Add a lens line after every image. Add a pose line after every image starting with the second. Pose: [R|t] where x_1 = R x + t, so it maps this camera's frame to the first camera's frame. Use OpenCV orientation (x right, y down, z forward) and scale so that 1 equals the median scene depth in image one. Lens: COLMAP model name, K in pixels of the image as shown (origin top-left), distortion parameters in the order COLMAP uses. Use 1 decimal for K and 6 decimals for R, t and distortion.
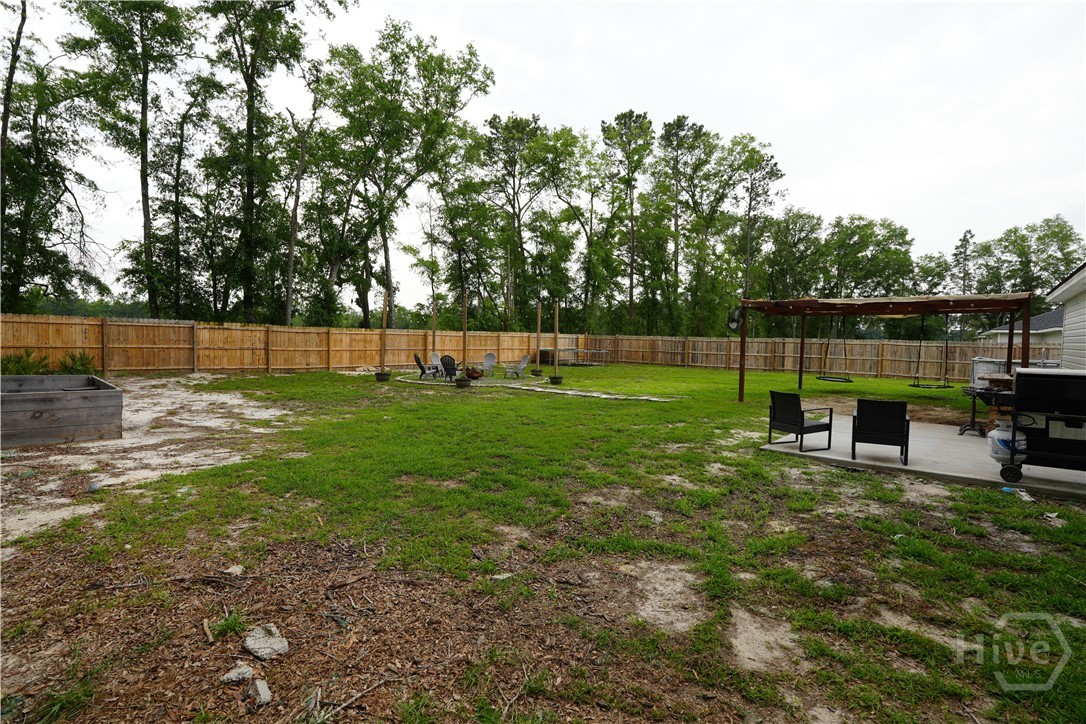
lens RADIAL K [[494.5, 0, 543.0], [0, 494.5, 362.0], [0, 0, 1]] dist [-0.073779, 0.025350]
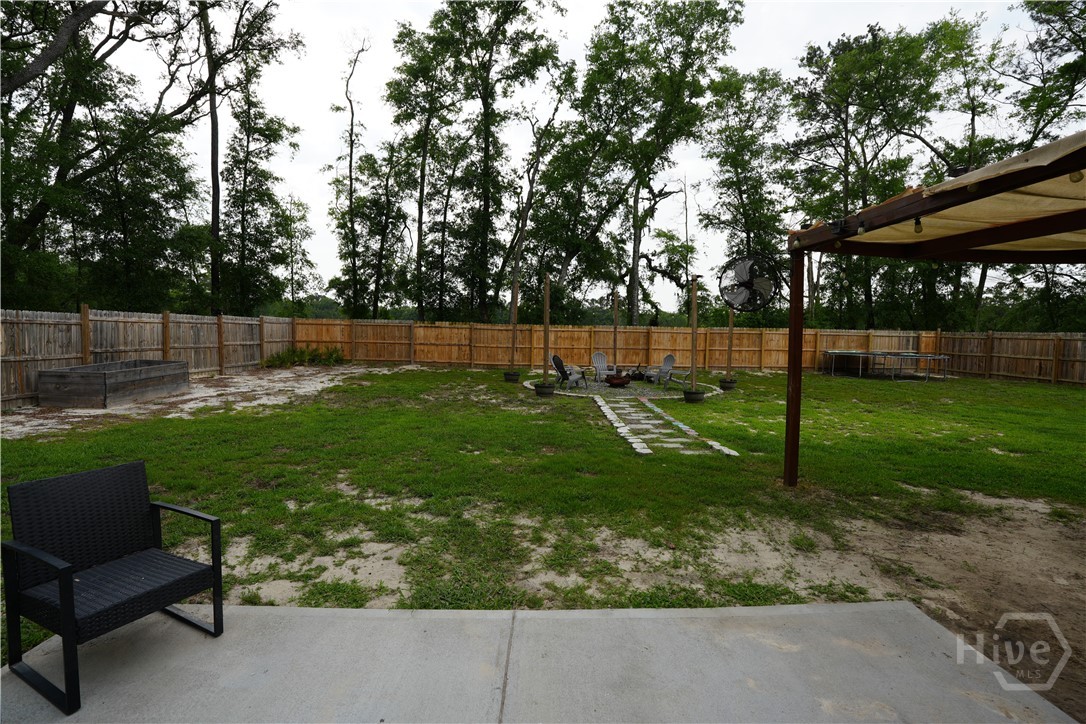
lens RADIAL K [[494.5, 0, 543.0], [0, 494.5, 362.0], [0, 0, 1]] dist [-0.073779, 0.025350]
pose [[0.690030, 0.035167, -0.722926, 0.325047], [-0.034749, 0.999277, 0.015442, -0.011851], [0.722946, 0.014466, 0.690753, 0.341325]]
